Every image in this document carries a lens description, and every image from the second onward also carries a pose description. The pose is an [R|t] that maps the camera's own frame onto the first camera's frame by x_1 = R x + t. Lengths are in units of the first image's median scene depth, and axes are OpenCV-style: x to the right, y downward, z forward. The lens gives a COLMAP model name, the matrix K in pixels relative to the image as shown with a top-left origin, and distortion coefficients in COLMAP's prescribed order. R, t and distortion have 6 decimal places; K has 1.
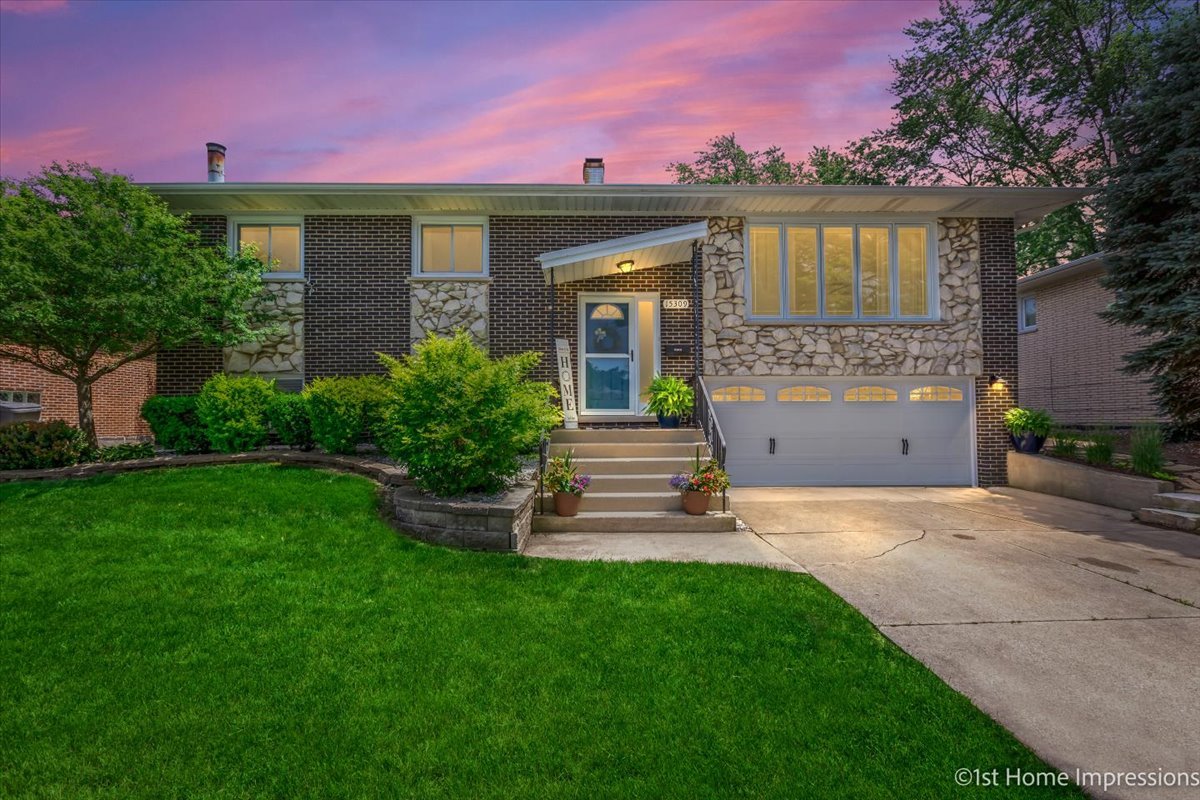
lens RADIAL K [[486.0, 0, 599.2], [0, 486.0, 397.0], [0, 0, 1]] dist [-0.001051, 0.000018]
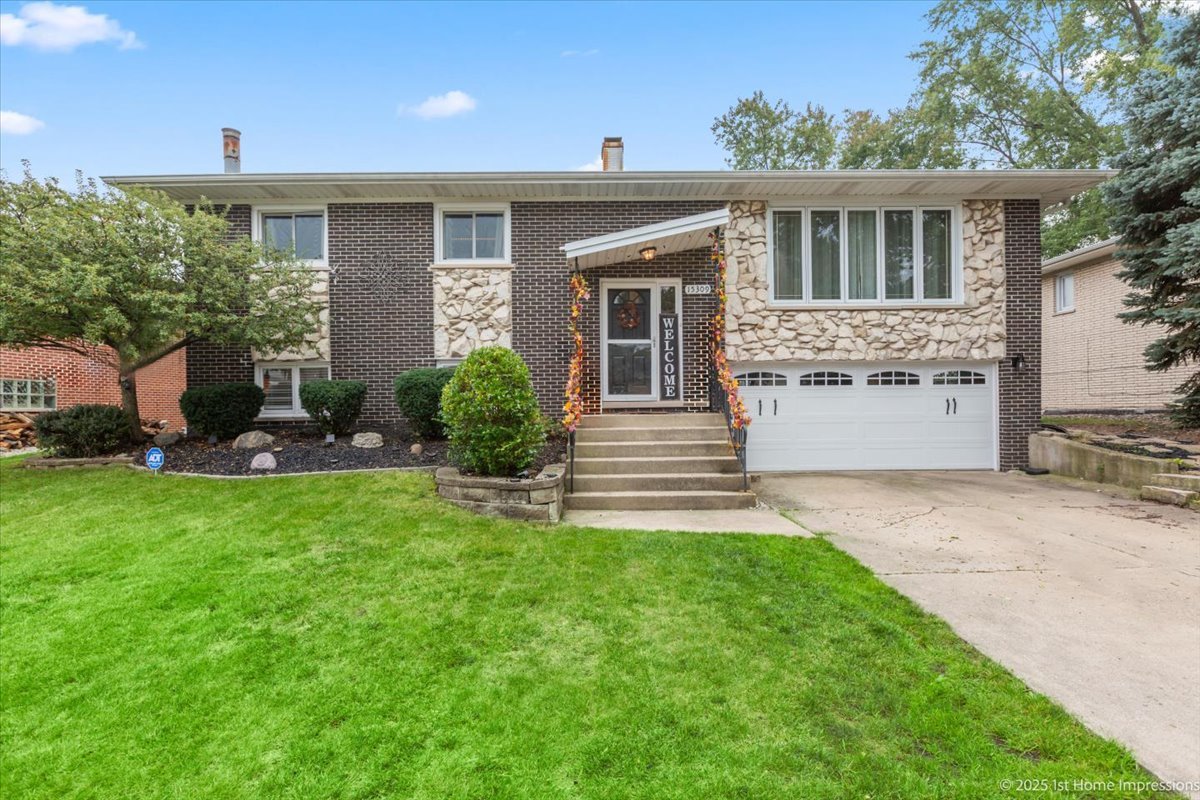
lens RADIAL K [[540.1, 0, 598.4], [0, 540.1, 404.8], [0, 0, 1]] dist [-0.005593, -0.002479]
pose [[0.999836, -0.005110, -0.017396, -0.028437], [0.005817, 0.999150, 0.040808, 0.000107], [0.017173, -0.040902, 0.999016, -0.123778]]
